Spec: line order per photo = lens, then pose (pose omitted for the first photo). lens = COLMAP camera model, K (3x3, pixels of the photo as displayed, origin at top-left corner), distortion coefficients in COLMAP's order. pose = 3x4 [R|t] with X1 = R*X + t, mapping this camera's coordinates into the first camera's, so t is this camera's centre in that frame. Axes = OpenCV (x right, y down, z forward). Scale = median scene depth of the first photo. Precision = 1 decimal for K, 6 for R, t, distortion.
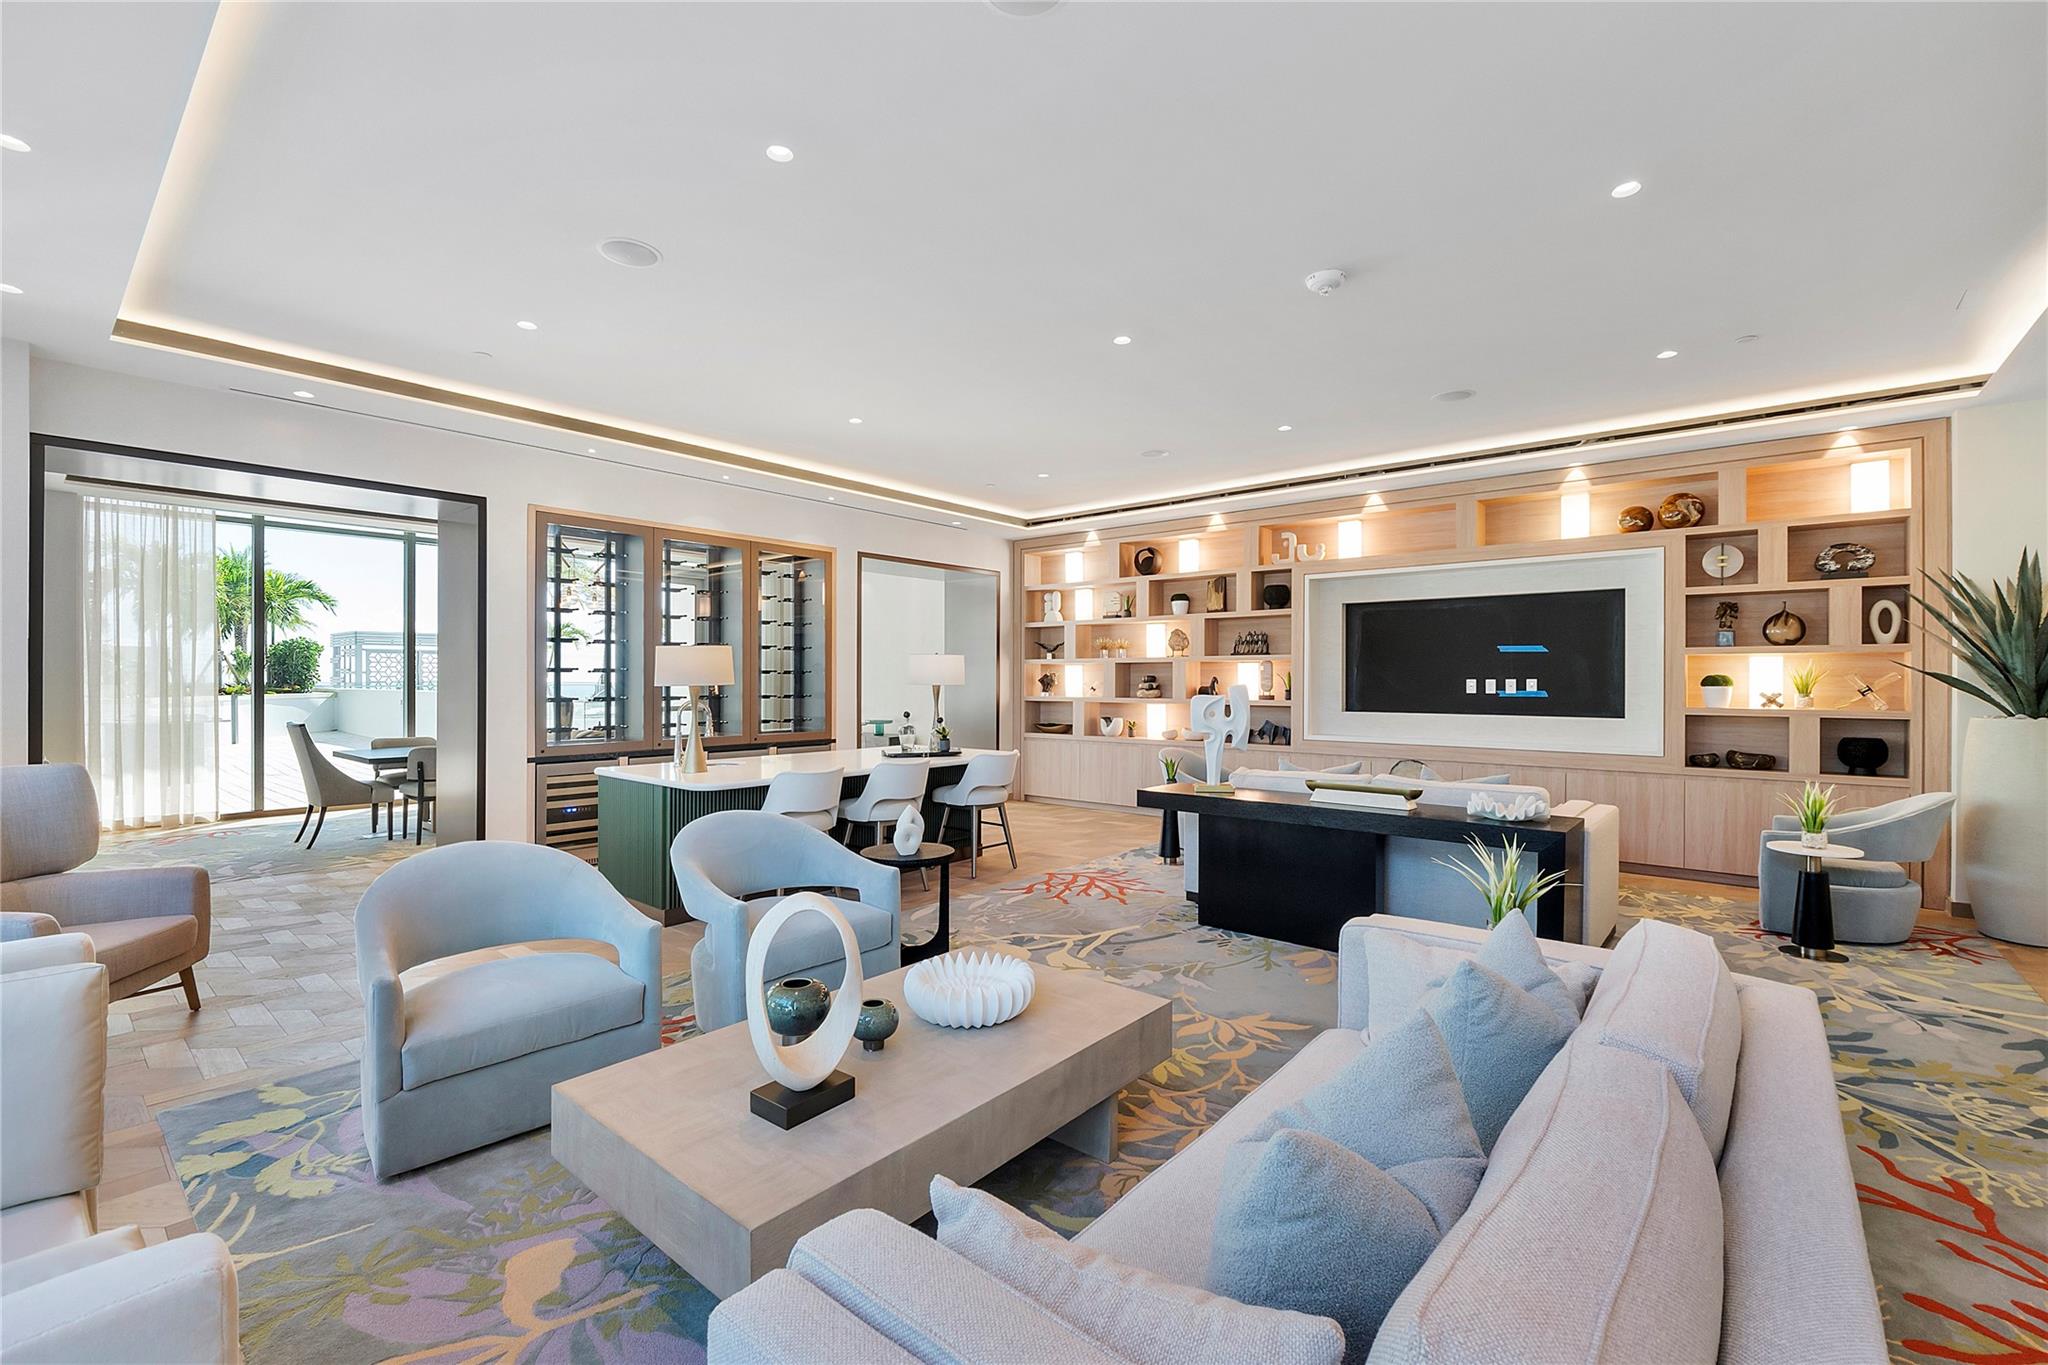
lens RADIAL K [[872.4, 0, 1026.2], [0, 872.4, 676.7], [0, 0, 1]] dist [-0.009965, 0.000748]
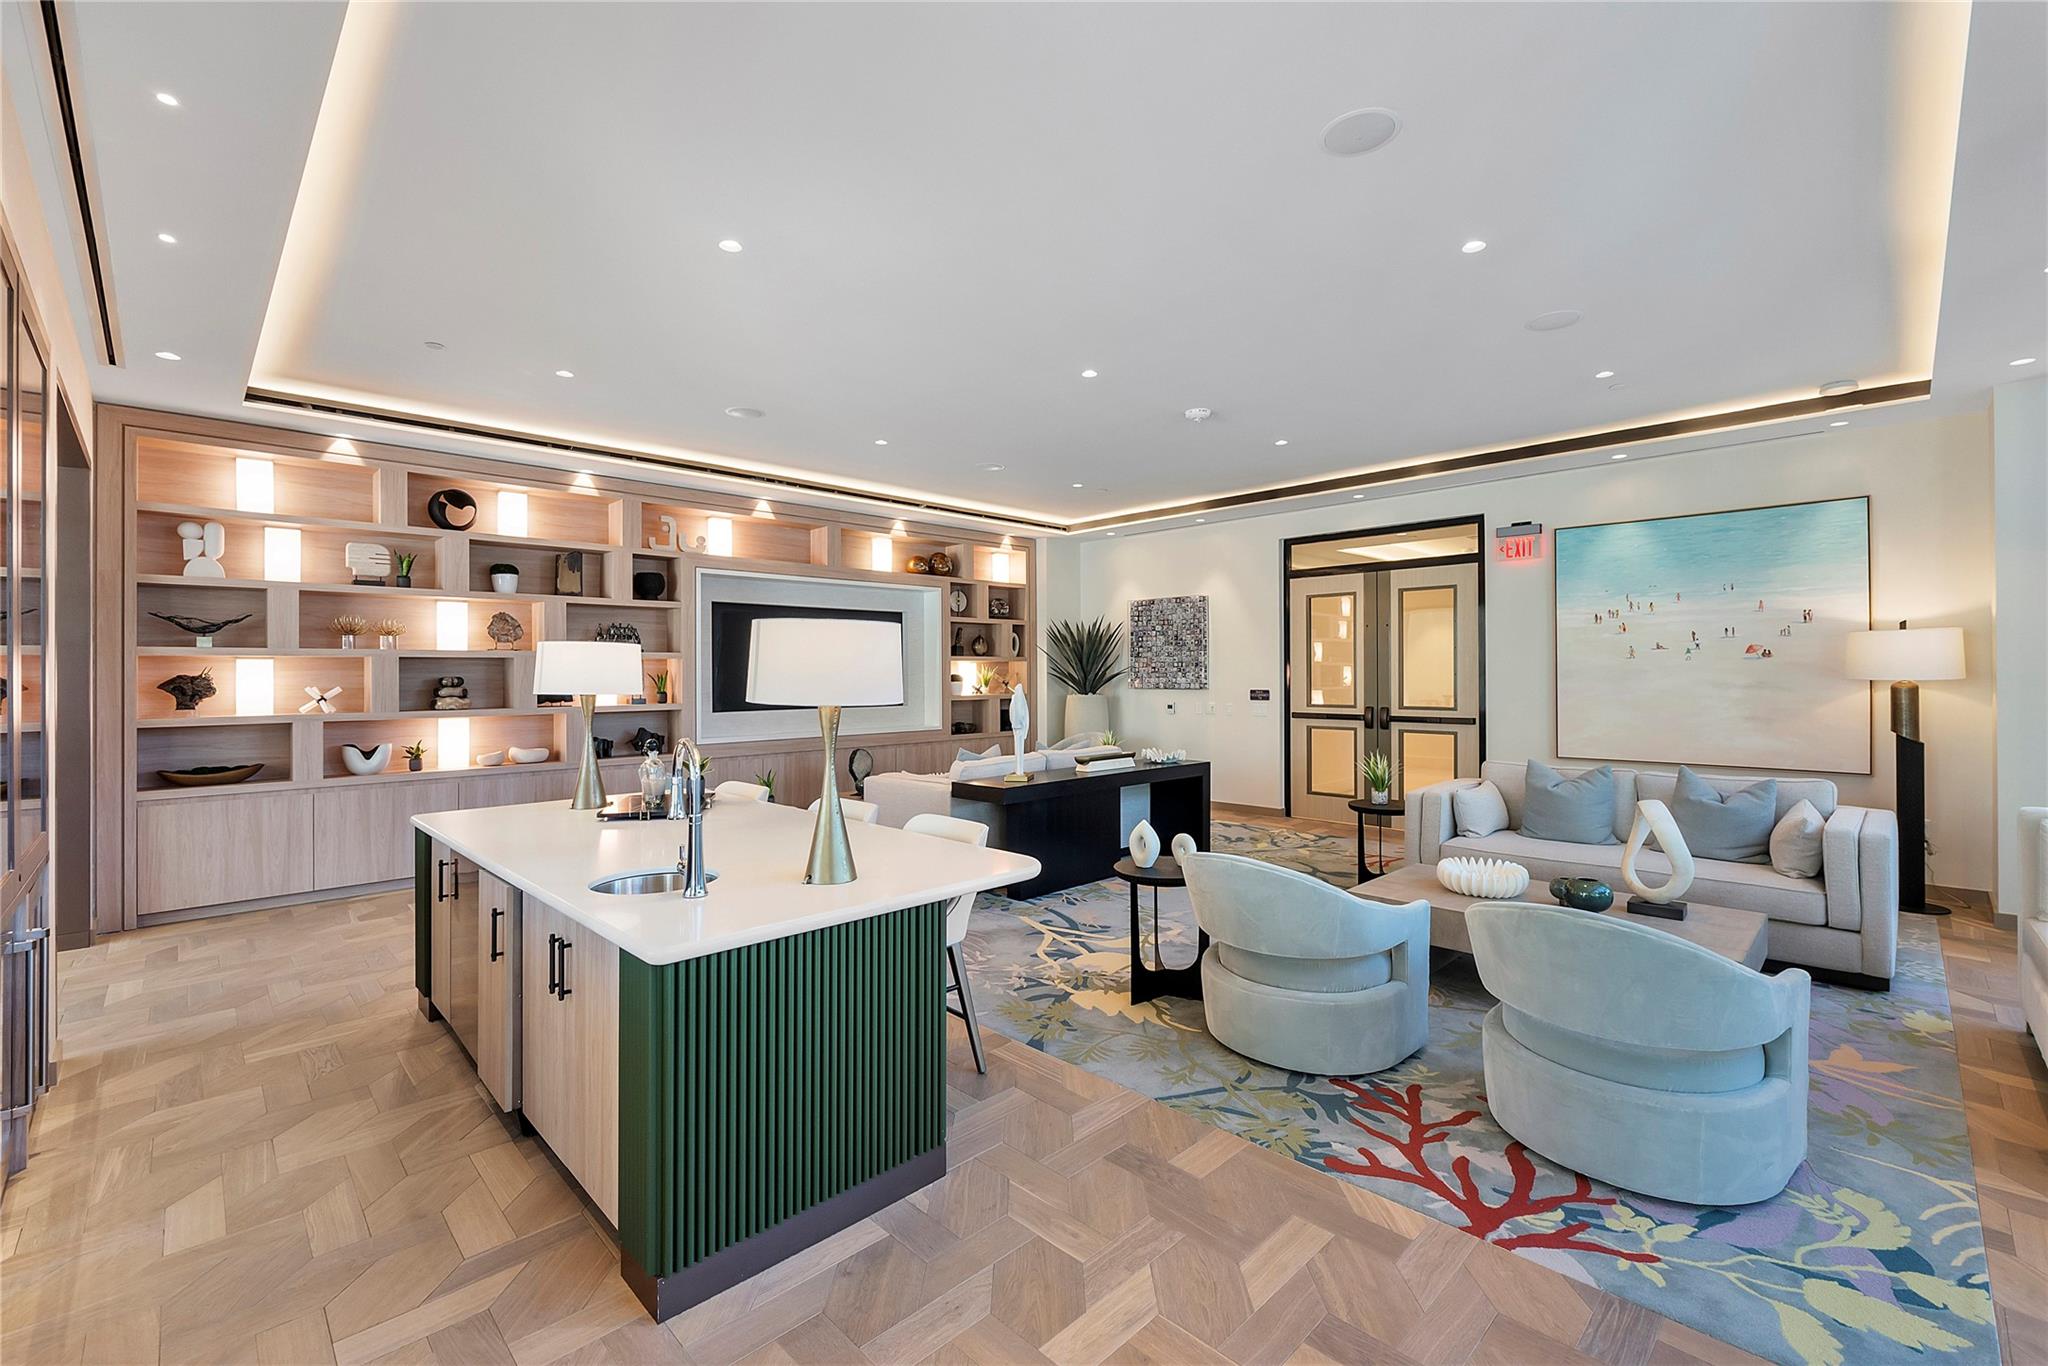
lens RADIAL K [[872.4, 0, 1026.2], [0, 872.4, 677.2], [0, 0, 1]] dist [-0.009965, 0.000748]
pose [[0.079978, -0.008302, 0.996762, -0.600581], [0.001502, 0.999965, 0.008208, -0.007231], [-0.996795, 0.000841, 0.079988, 0.596029]]
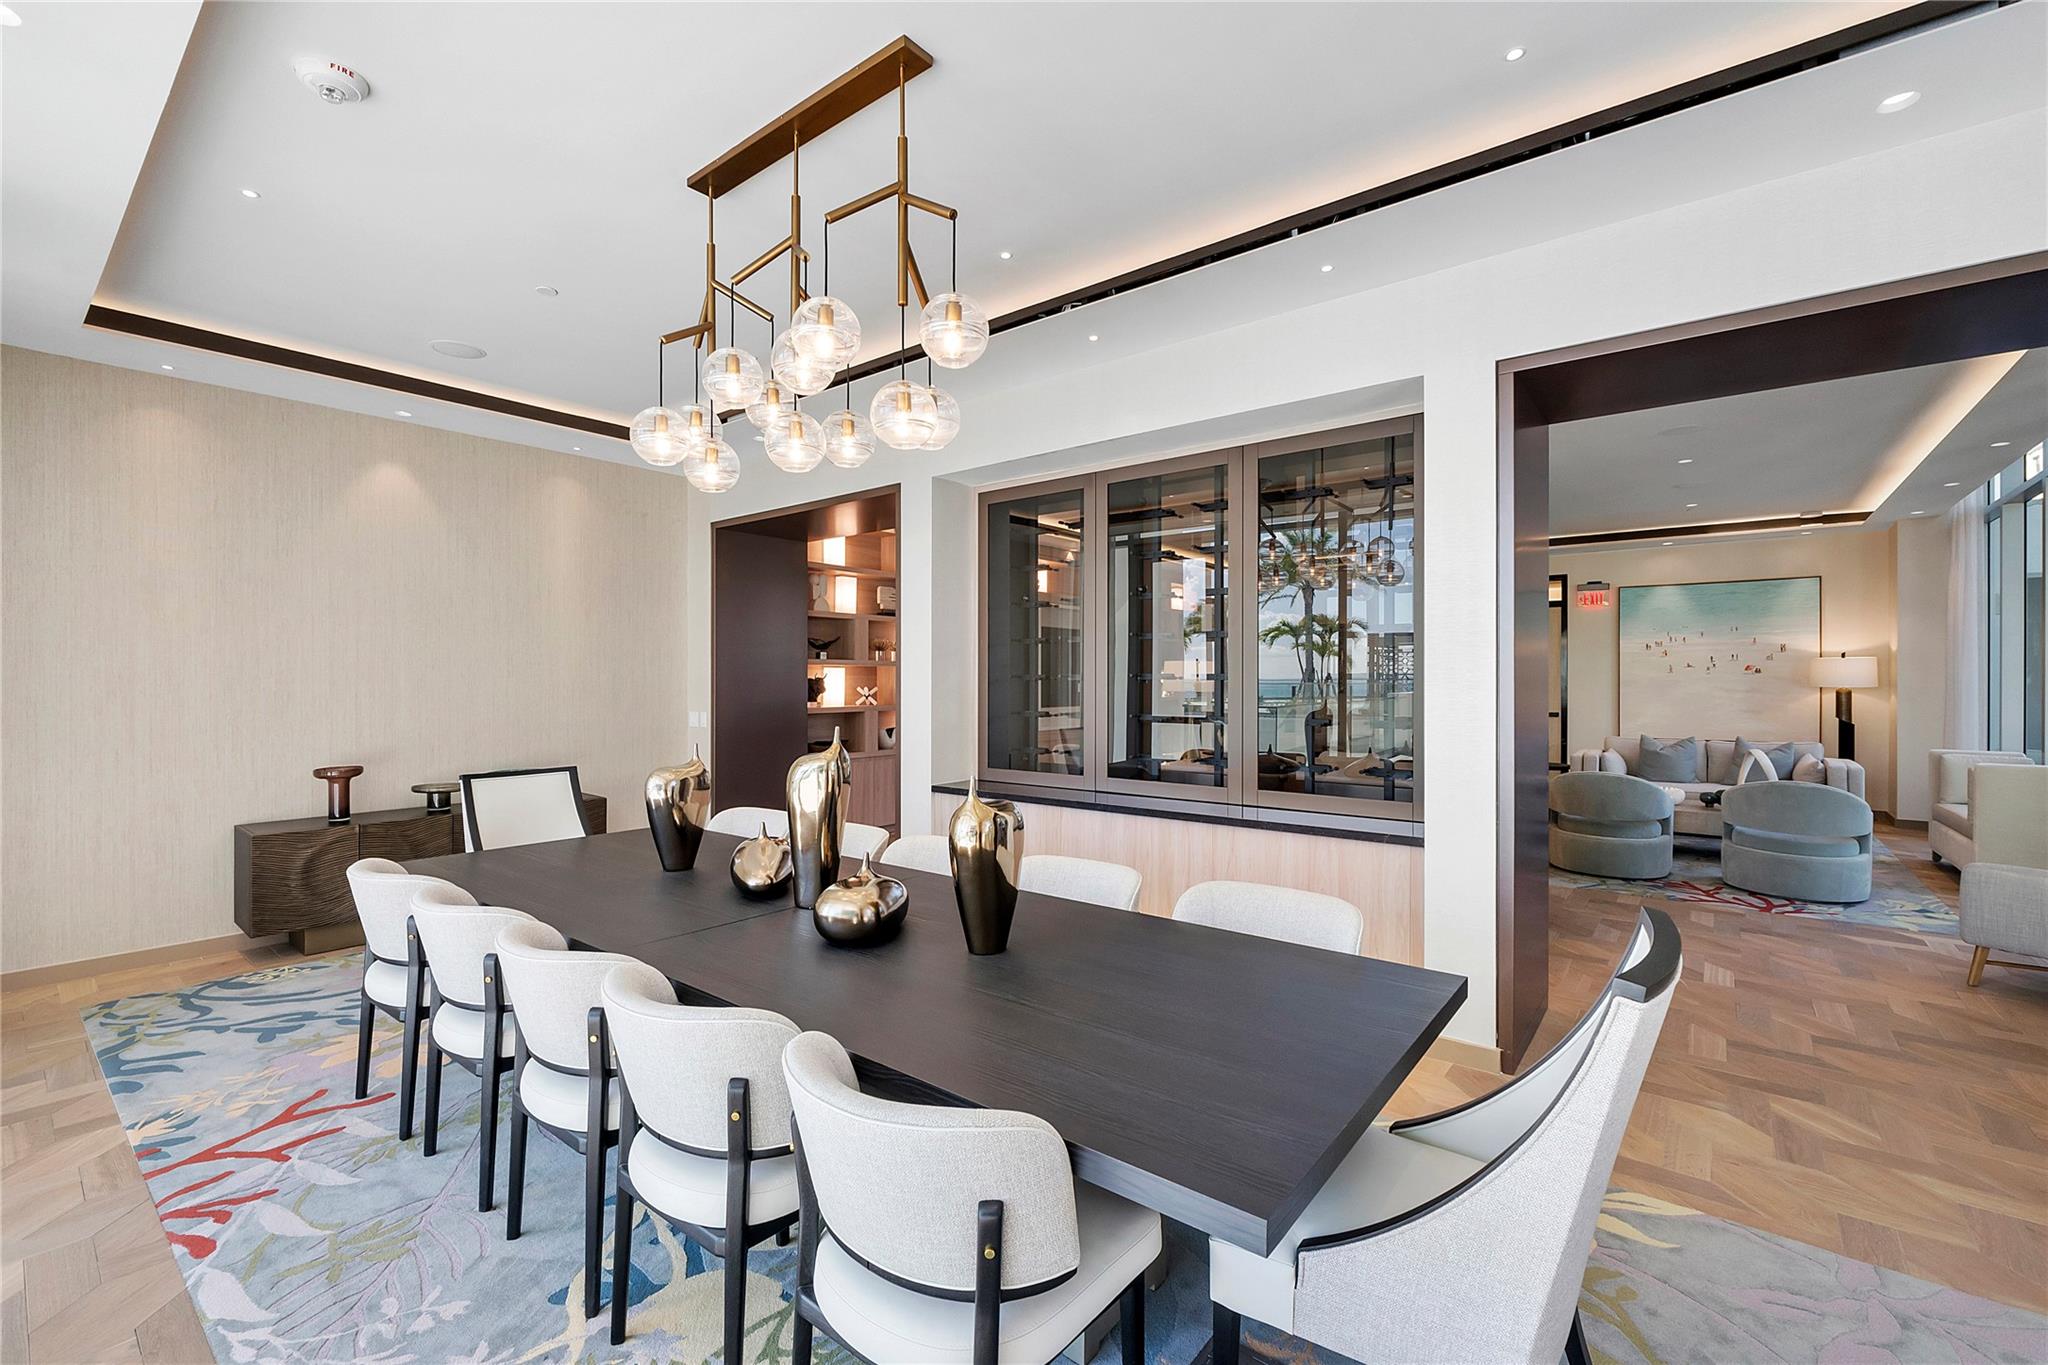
lens RADIAL K [[872.4, 0, 1026.2], [0, 872.4, 676.7], [0, 0, 1]] dist [-0.009965, 0.000748]
pose [[-0.033045, 0.000453, 0.999454, -0.993158], [-0.004670, 0.999989, -0.000608, -0.006751], [-0.999443, -0.004688, -0.033042, 1.100355]]
